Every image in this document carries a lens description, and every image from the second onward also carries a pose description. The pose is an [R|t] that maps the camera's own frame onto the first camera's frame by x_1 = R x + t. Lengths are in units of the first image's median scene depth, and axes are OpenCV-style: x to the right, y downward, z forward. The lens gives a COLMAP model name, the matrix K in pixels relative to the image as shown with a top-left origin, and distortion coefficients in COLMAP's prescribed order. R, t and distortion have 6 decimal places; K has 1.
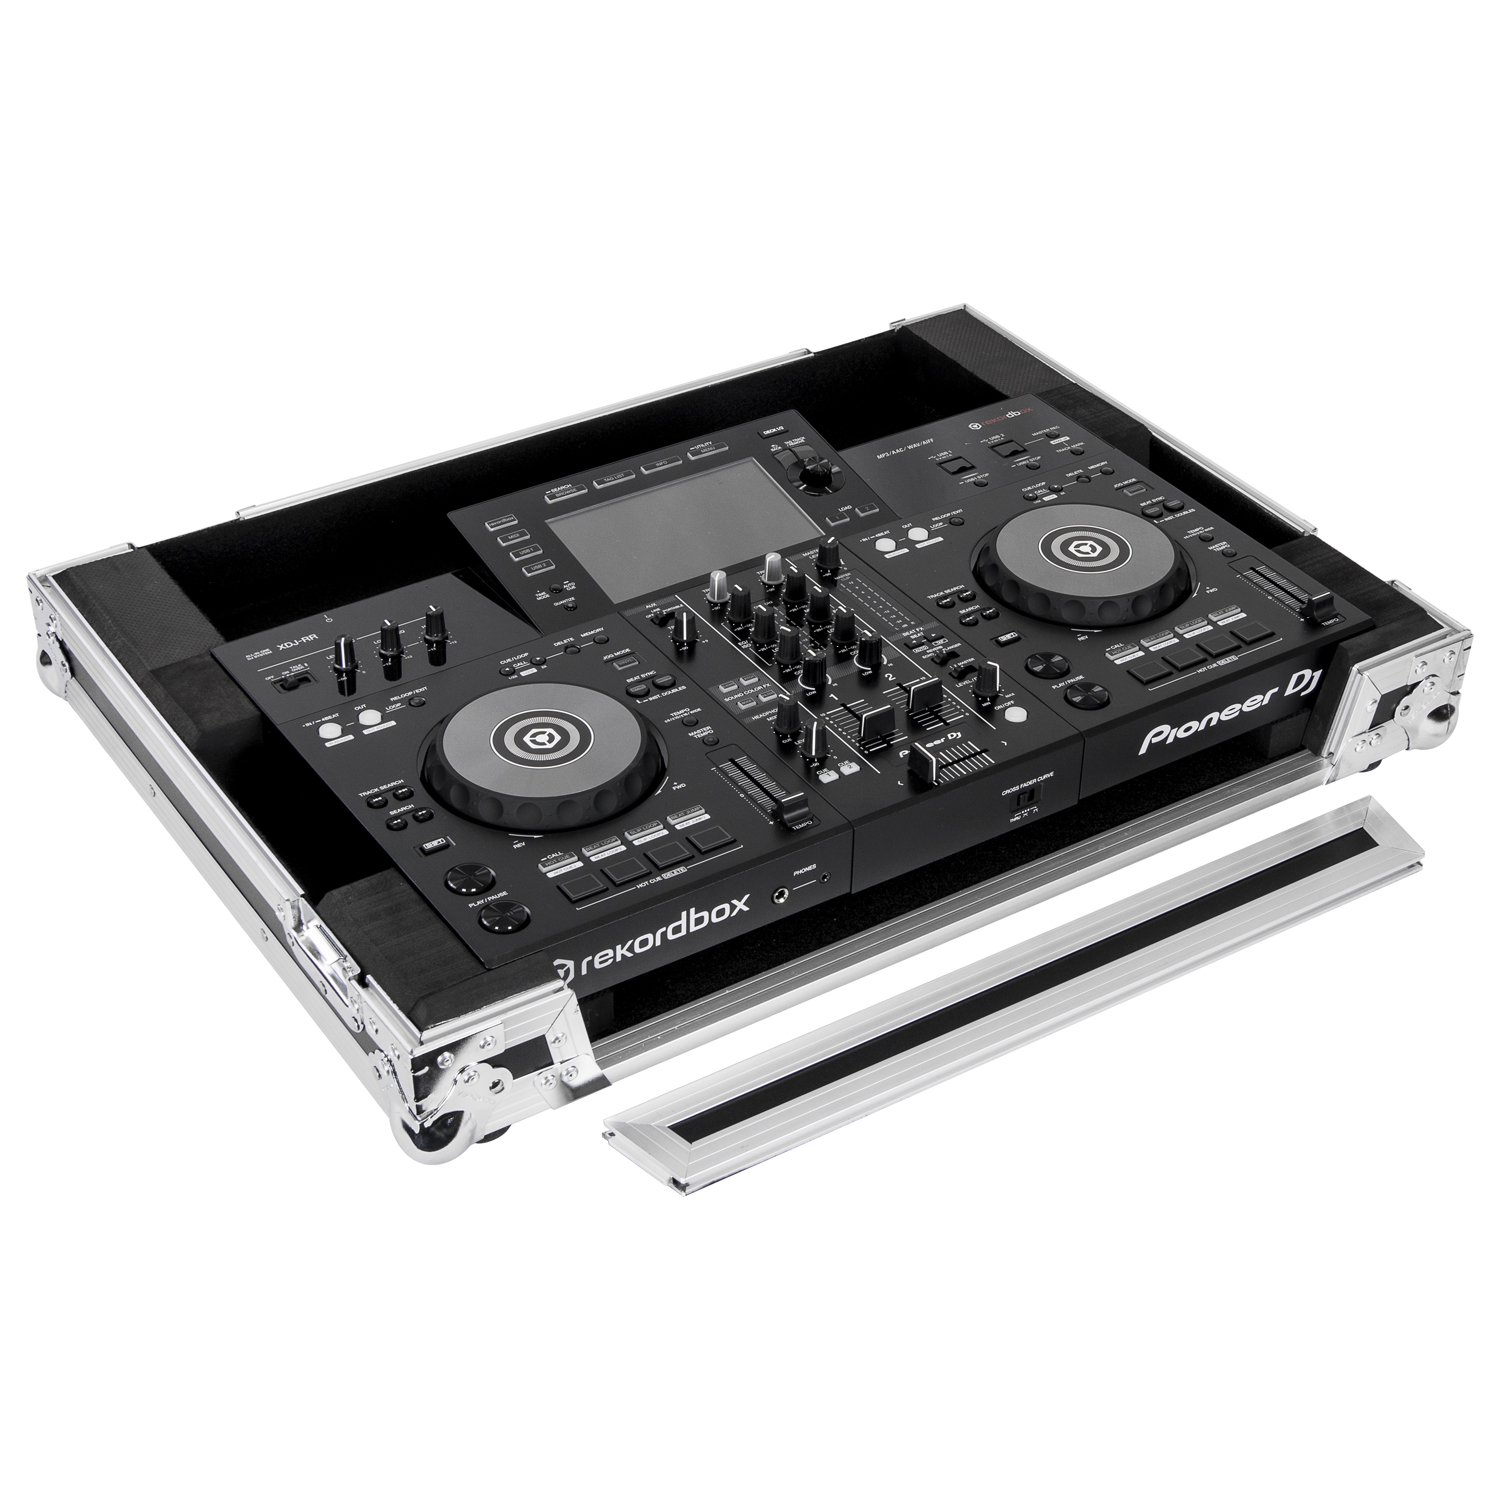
lens RADIAL K [[2794.2, 0, 770.2], [0, 2794.2, 752.7], [0, 0, 1]] dist [0.141272, -0.008852]
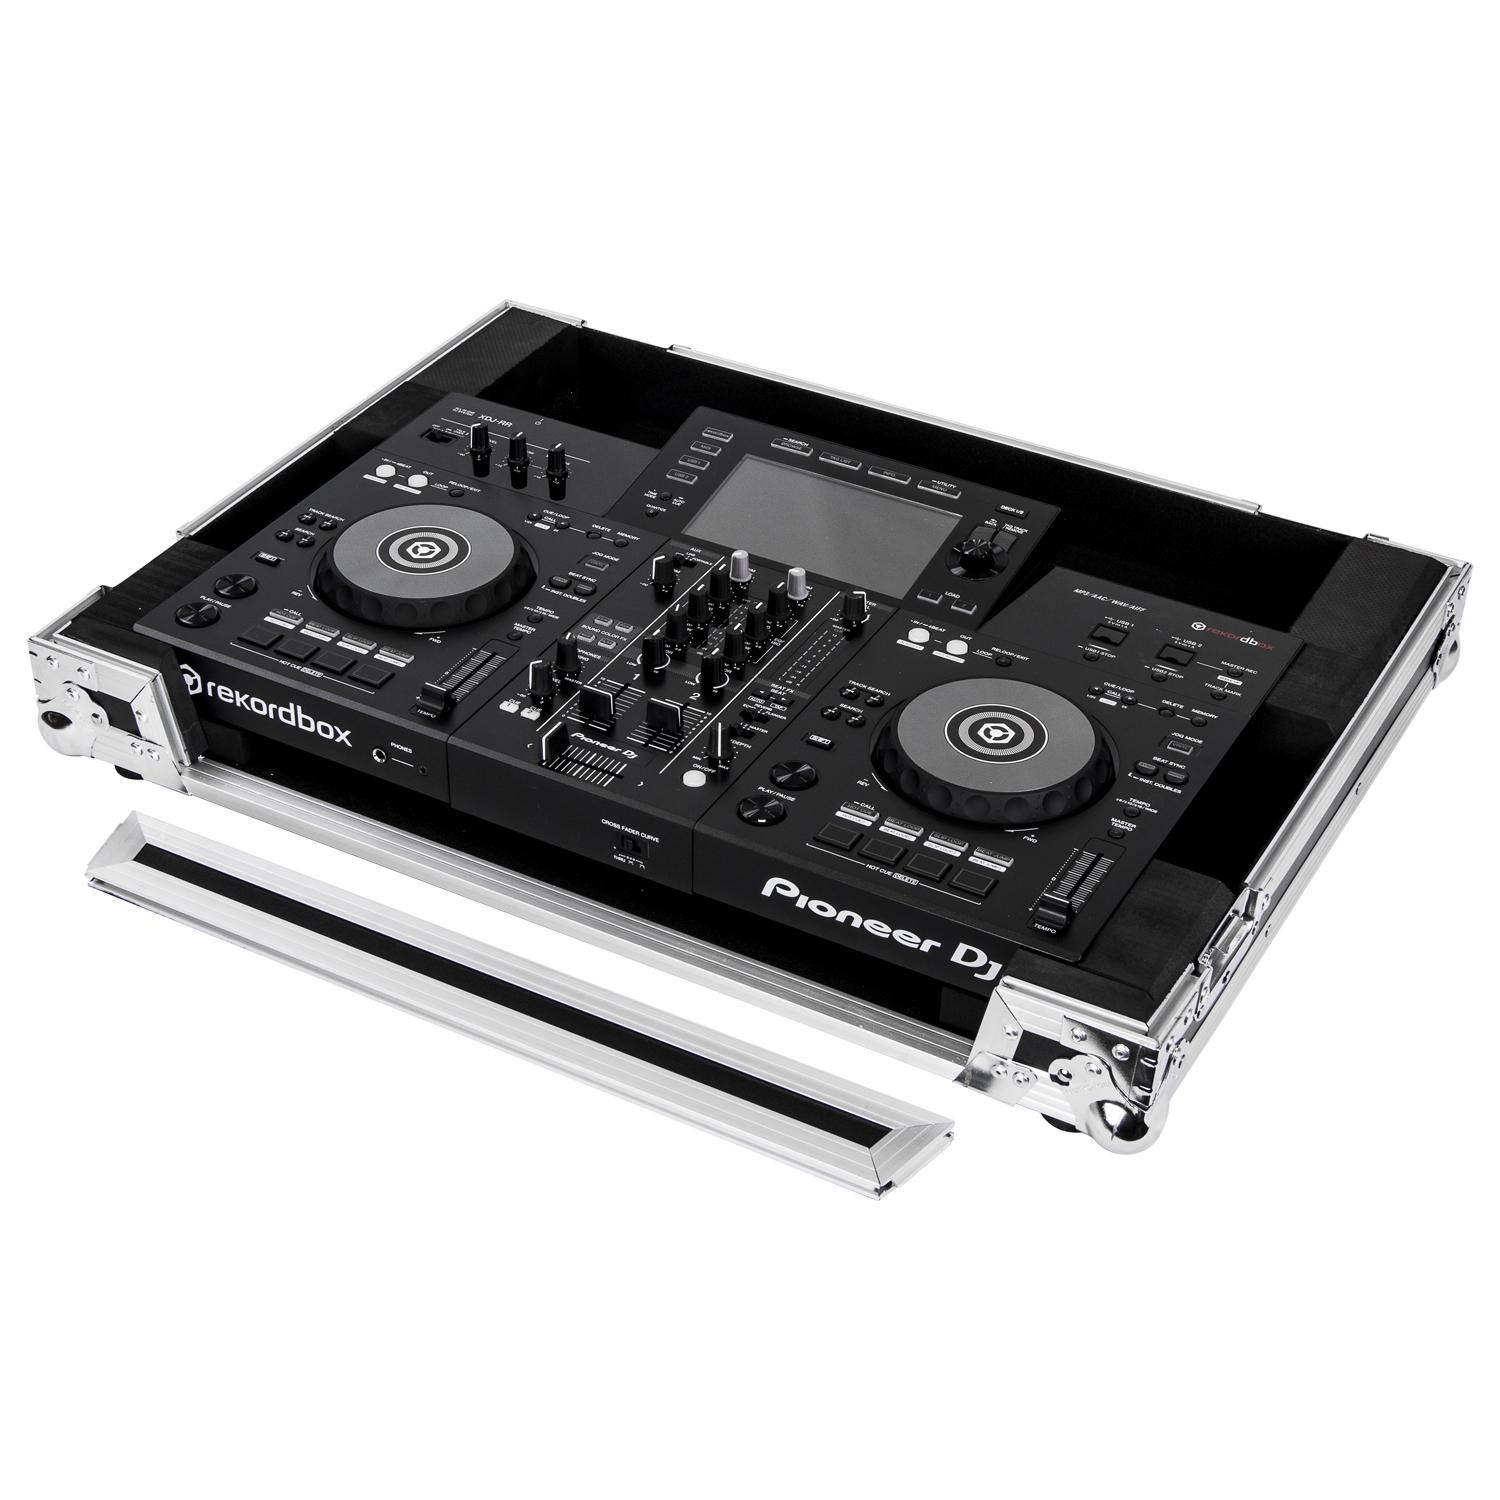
lens RADIAL K [[2603.7, 0, 750.0], [0, 2603.7, 750.0], [0, 0, 1]] dist [-0.038246, -0.054864]
pose [[0.464768, 0.522915, -0.714528, 0.693622], [-0.510094, 0.817740, 0.266656, -0.257197], [0.723737, 0.240543, 0.646795, 0.384164]]
